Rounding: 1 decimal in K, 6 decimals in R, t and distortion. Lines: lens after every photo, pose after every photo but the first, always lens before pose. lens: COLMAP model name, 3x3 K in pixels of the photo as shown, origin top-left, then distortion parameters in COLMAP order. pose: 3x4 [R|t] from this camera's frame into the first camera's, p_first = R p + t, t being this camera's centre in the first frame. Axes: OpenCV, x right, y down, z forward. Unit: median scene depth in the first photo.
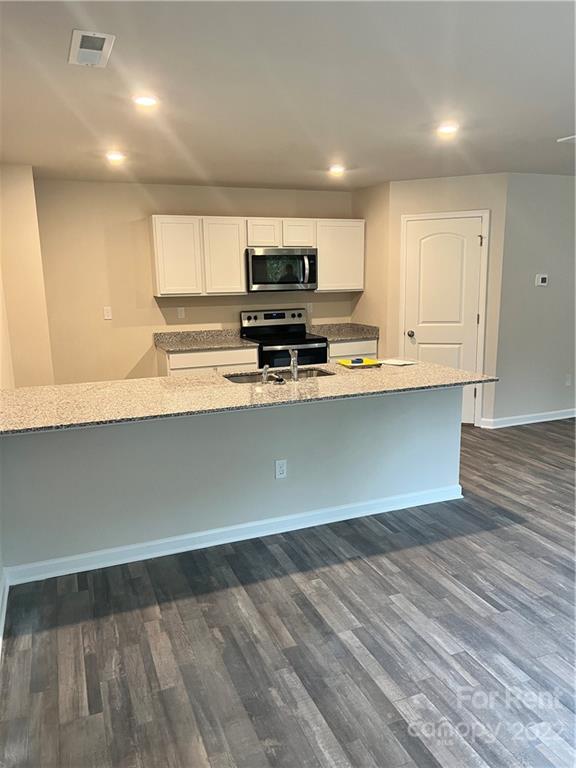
lens RADIAL K [[575.7, 0, 289.7], [0, 575.7, 390.3], [0, 0, 1]] dist [0.034571, -0.045625]
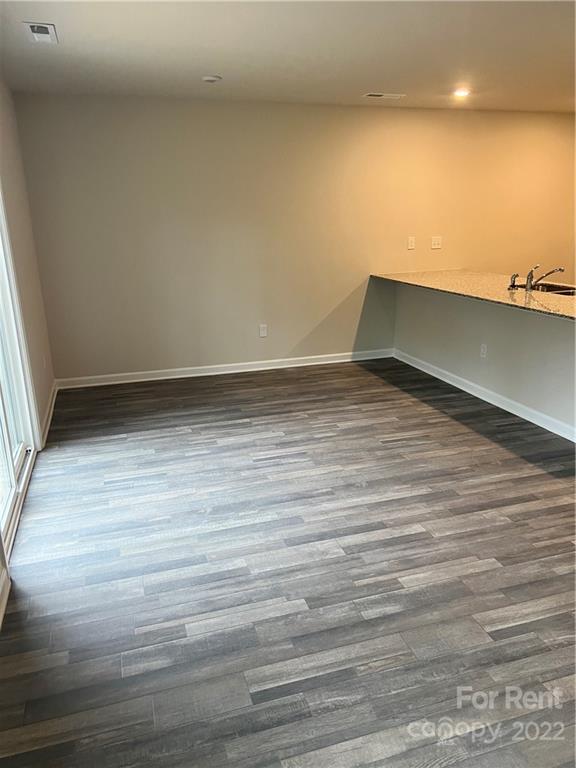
lens RADIAL K [[580.4, 0, 289.7], [0, 580.4, 382.4], [0, 0, 1]] dist [0.043221, -0.053585]
pose [[-0.081186, 0.296402, -0.951606, 1.310685], [-0.175388, 0.935611, 0.306383, -0.129891], [0.981146, 0.191774, -0.023973, 0.580163]]
